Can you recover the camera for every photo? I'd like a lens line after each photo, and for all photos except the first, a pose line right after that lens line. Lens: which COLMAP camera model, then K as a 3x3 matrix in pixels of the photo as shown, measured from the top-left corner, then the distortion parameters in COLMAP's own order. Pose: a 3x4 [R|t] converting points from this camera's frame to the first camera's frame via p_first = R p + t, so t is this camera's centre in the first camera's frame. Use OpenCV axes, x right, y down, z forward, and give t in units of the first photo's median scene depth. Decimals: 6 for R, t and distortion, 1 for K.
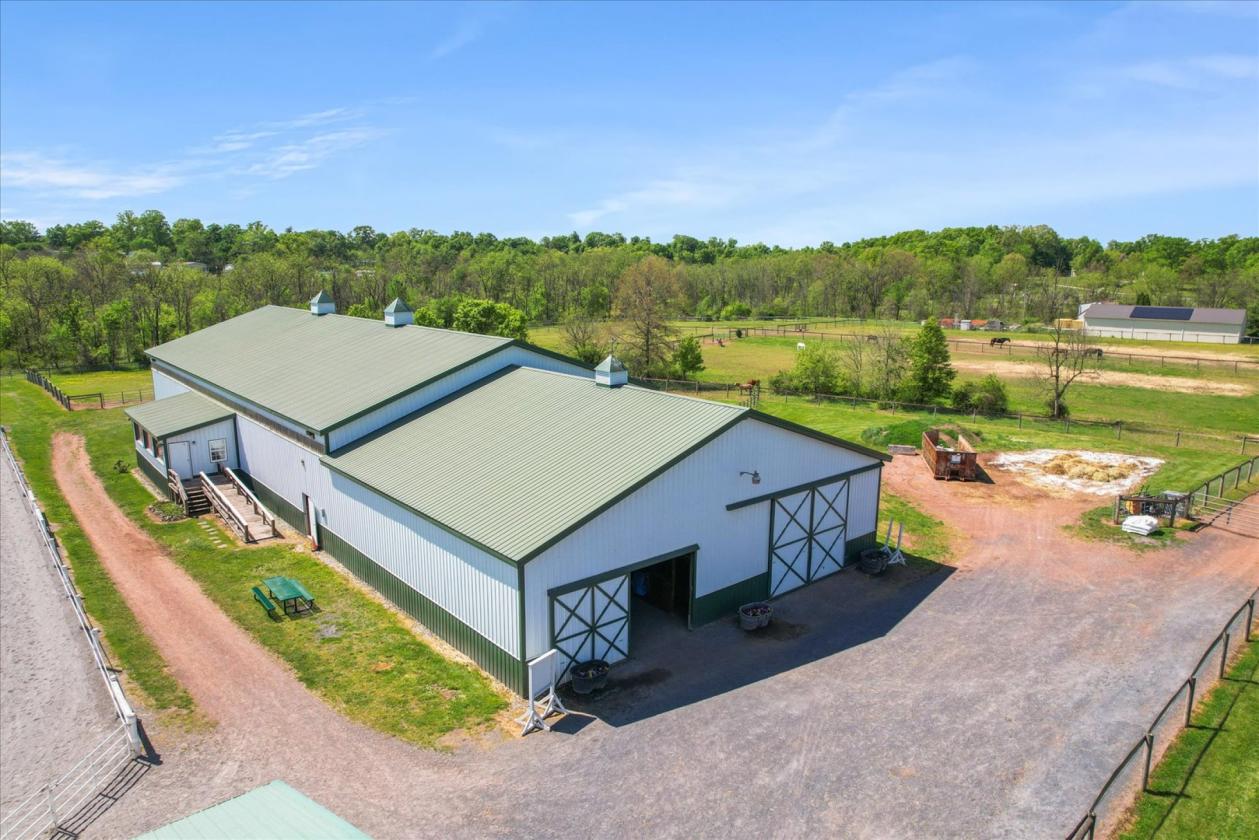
lens RADIAL K [[807.4, 0, 629.5], [0, 807.4, 420.0], [0, 0, 1]] dist [-0.075580, 0.066183]
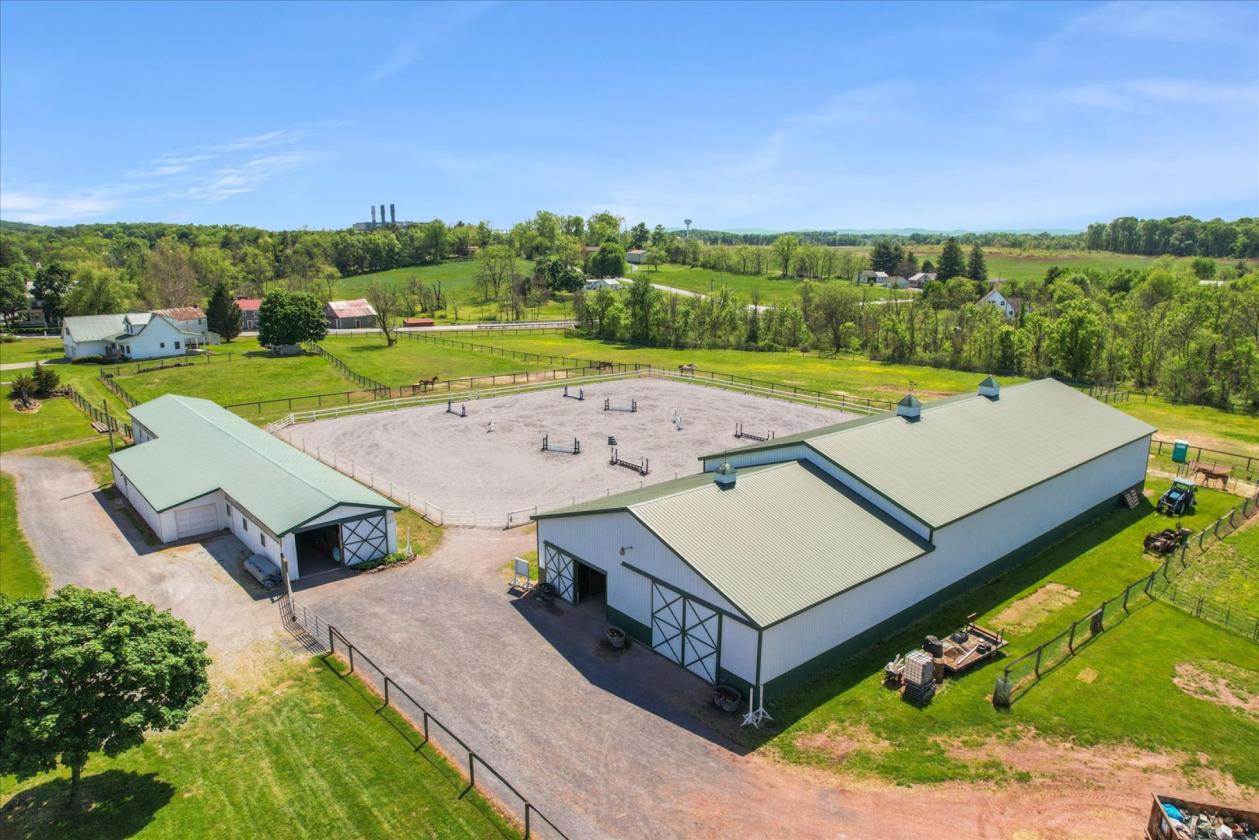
lens RADIAL K [[807.4, 0, 629.5], [0, 807.4, 420.0], [0, 0, 1]] dist [-0.075580, 0.066183]
pose [[-0.016281, 0.217599, -0.975902, 1.482808], [-0.195824, 0.956436, 0.216525, -0.465947], [0.980504, 0.194631, 0.027039, 0.853192]]
